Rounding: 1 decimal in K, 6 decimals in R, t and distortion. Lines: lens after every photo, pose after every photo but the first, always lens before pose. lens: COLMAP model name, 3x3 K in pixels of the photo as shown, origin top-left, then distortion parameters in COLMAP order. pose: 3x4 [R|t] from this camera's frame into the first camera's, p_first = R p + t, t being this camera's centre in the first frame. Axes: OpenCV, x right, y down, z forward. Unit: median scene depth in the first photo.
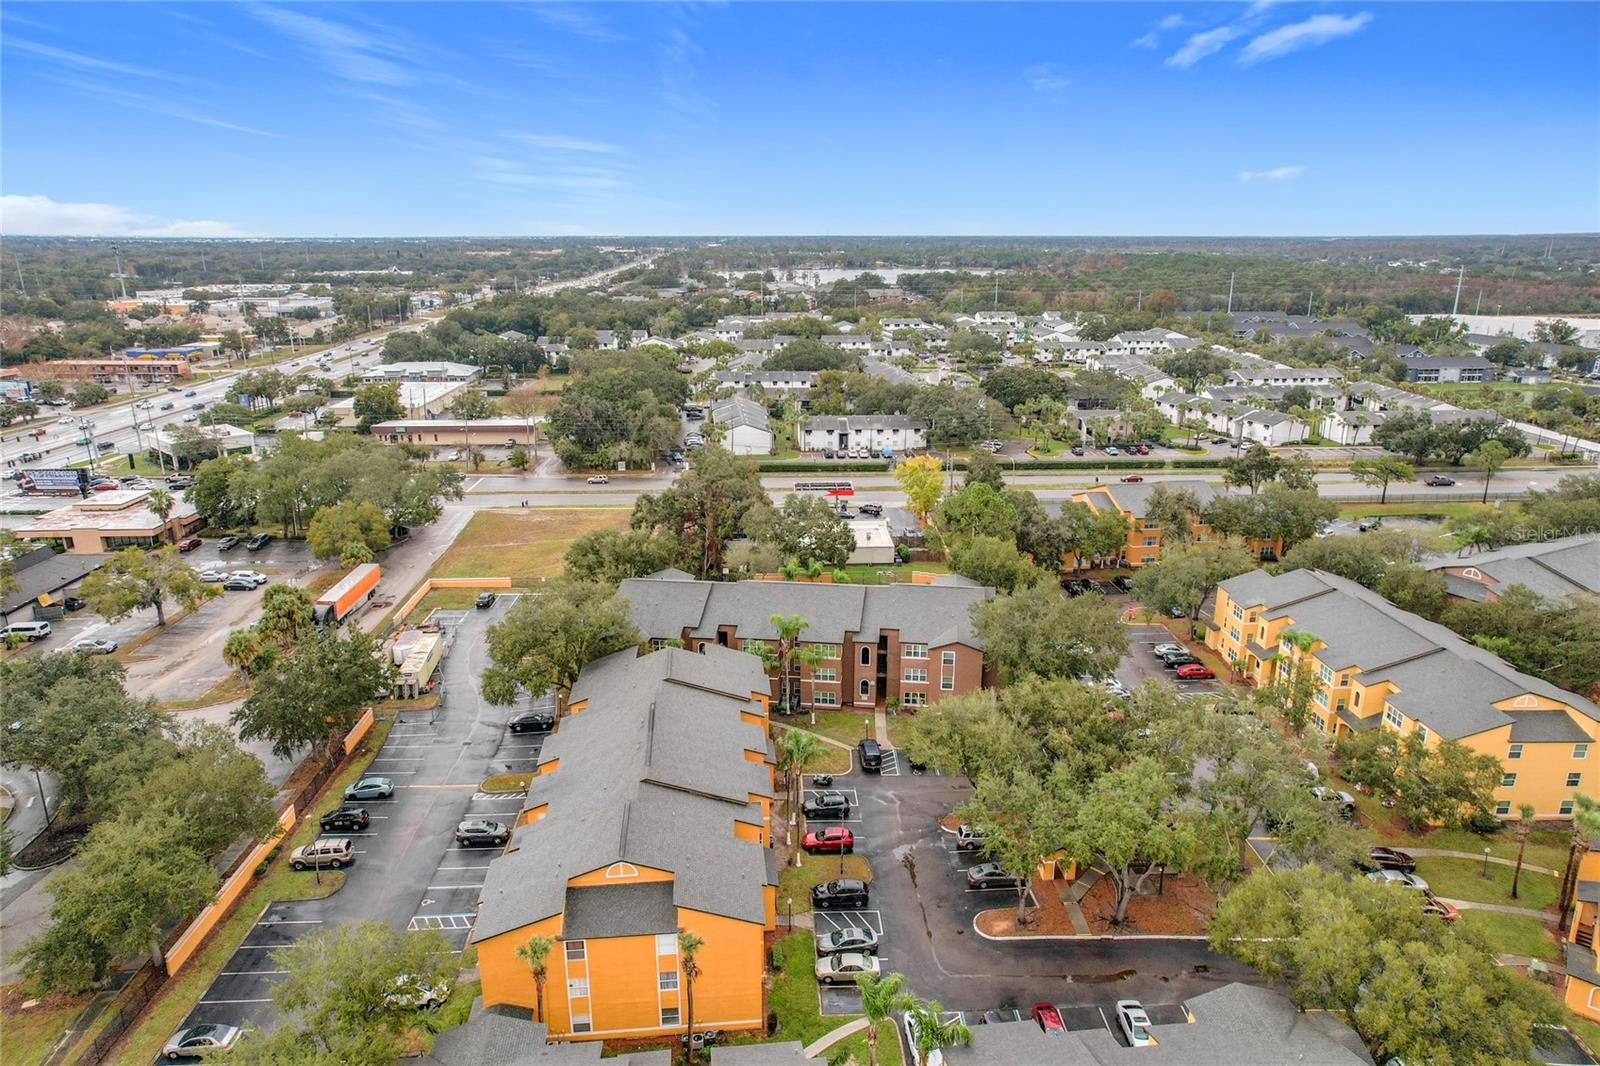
lens RADIAL K [[1004.5, 0, 800.0], [0, 1004.5, 533.0], [0, 0, 1]] dist [-0.023430, 0.048121]
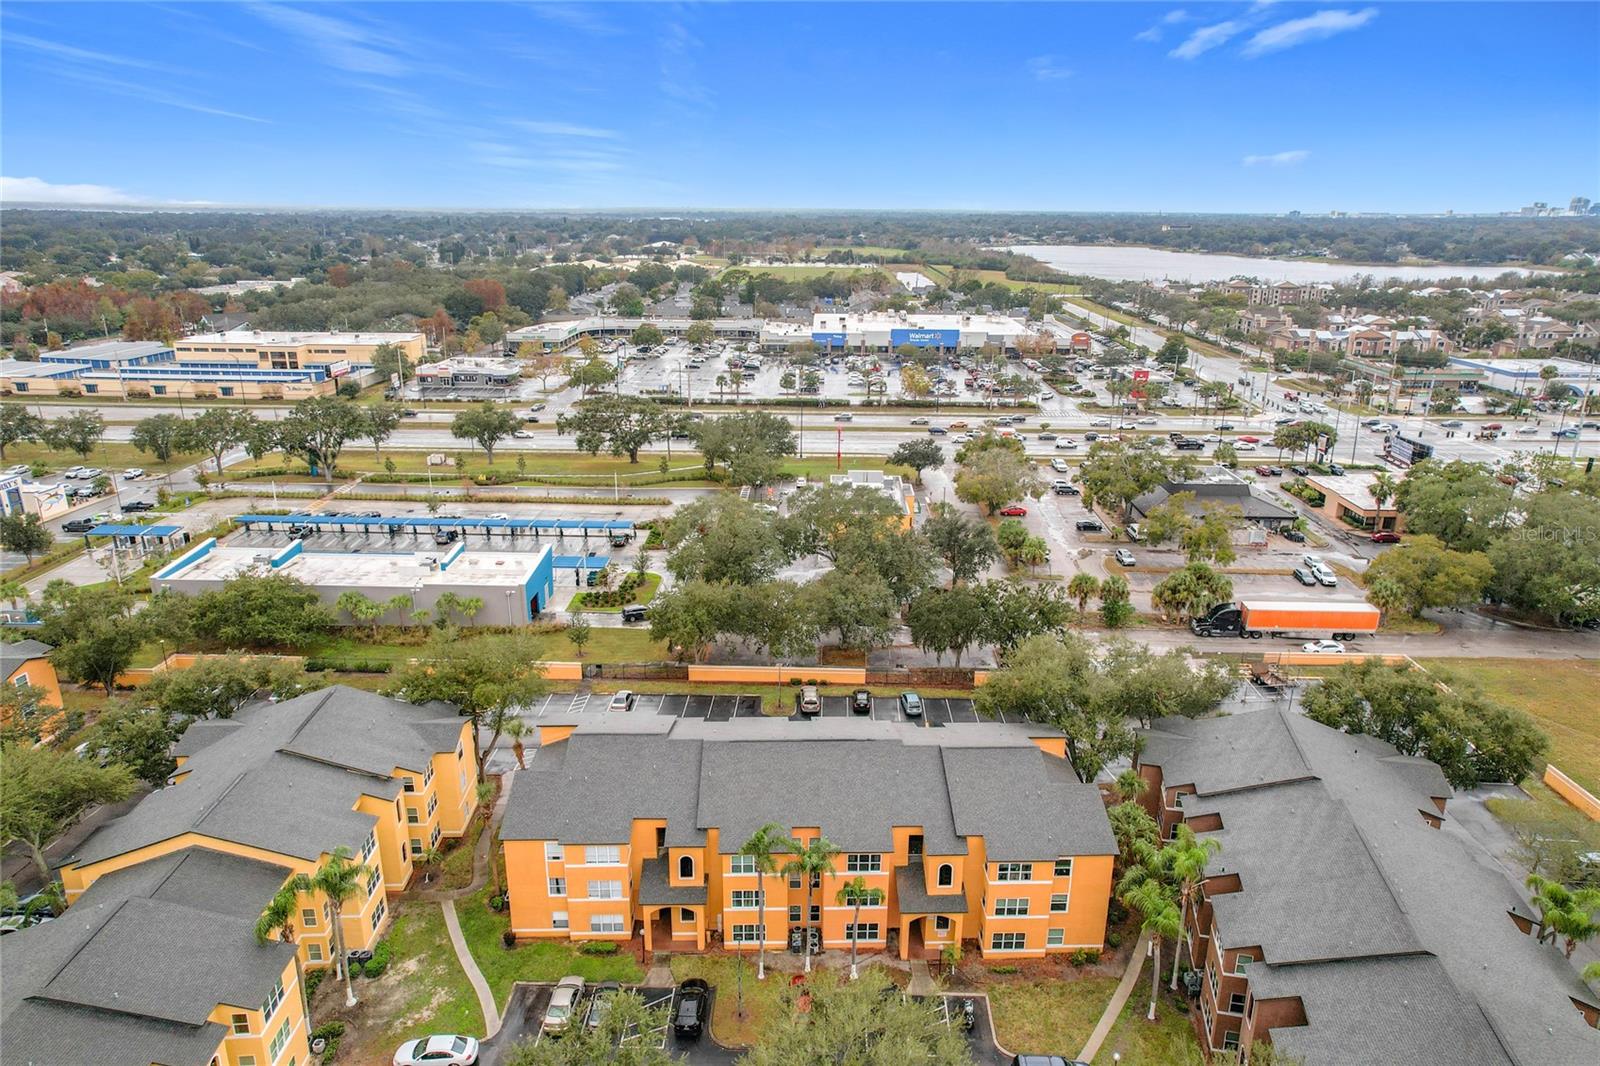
lens RADIAL K [[1004.5, 0, 800.0], [0, 1004.5, 533.0], [0, 0, 1]] dist [-0.023430, 0.048121]
pose [[-0.061425, 0.309918, -0.948777, 0.373416], [-0.293386, 0.902973, 0.313950, -0.147548], [0.954019, 0.297642, 0.035461, 0.506130]]
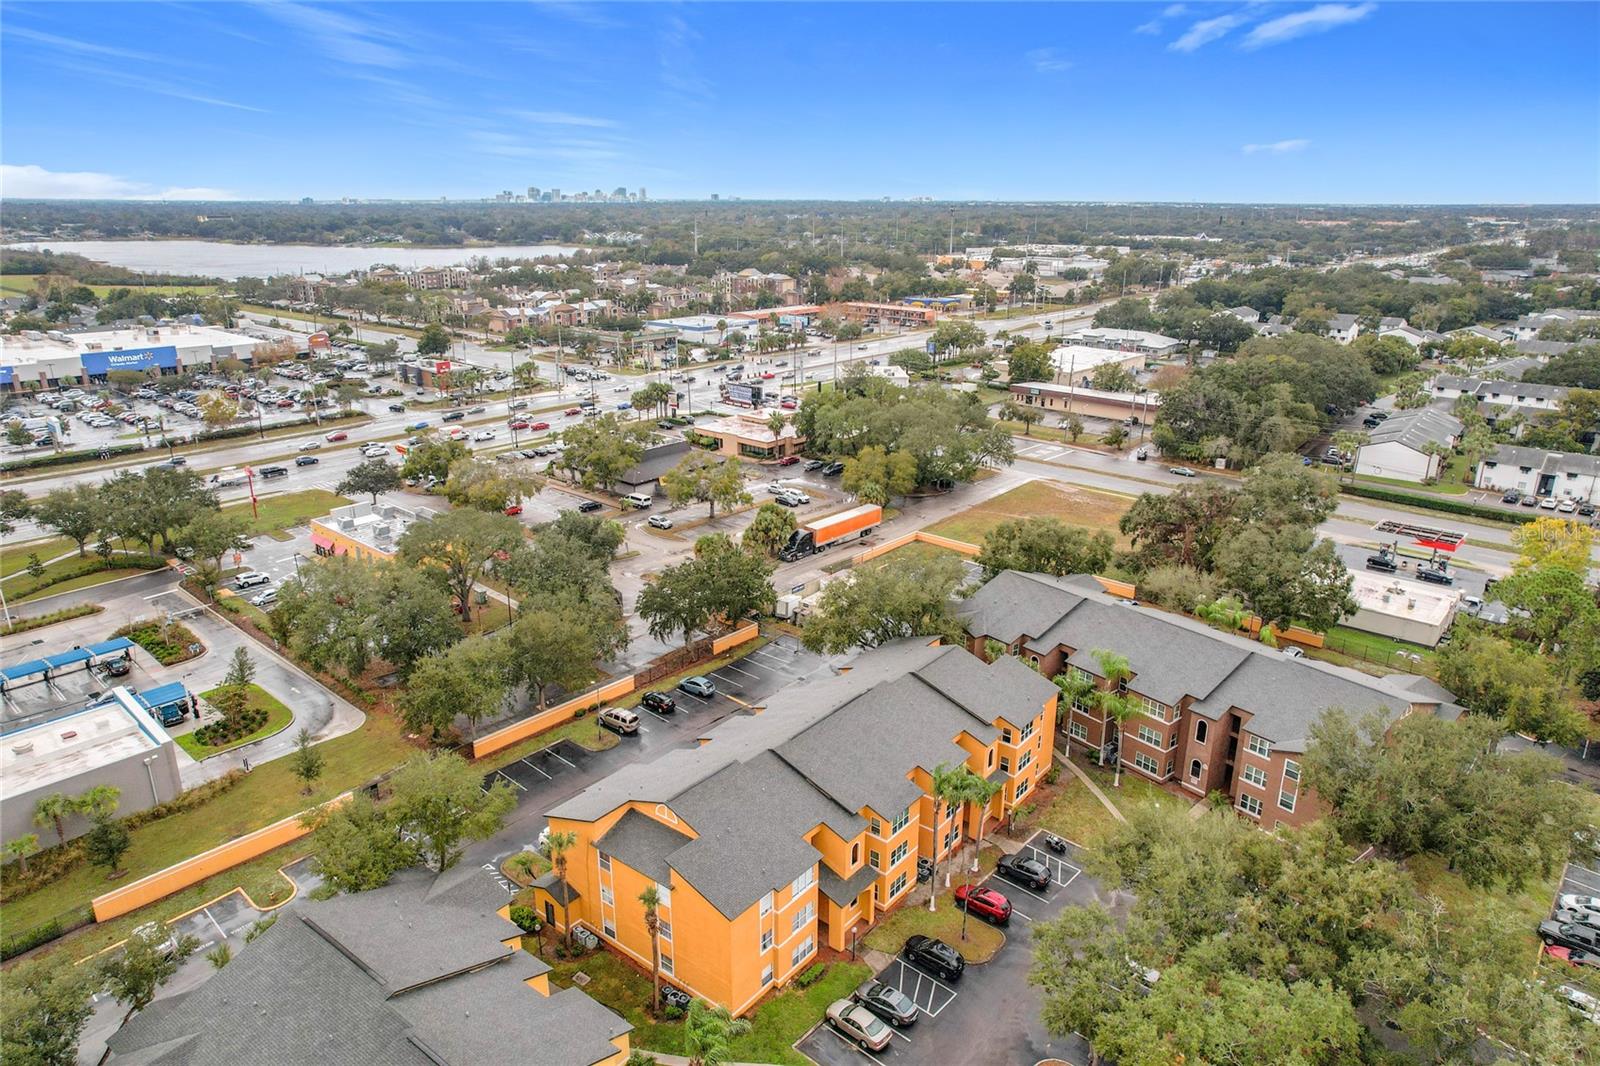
lens RADIAL K [[1024.6, 0, 797.7], [0, 1024.6, 540.6], [0, 0, 1]] dist [-0.053449, 0.056481]
pose [[0.720398, 0.224862, -0.656098, 0.247483], [-0.202264, 0.972977, 0.111378, -0.038630], [0.663413, 0.052469, 0.746412, 0.124888]]
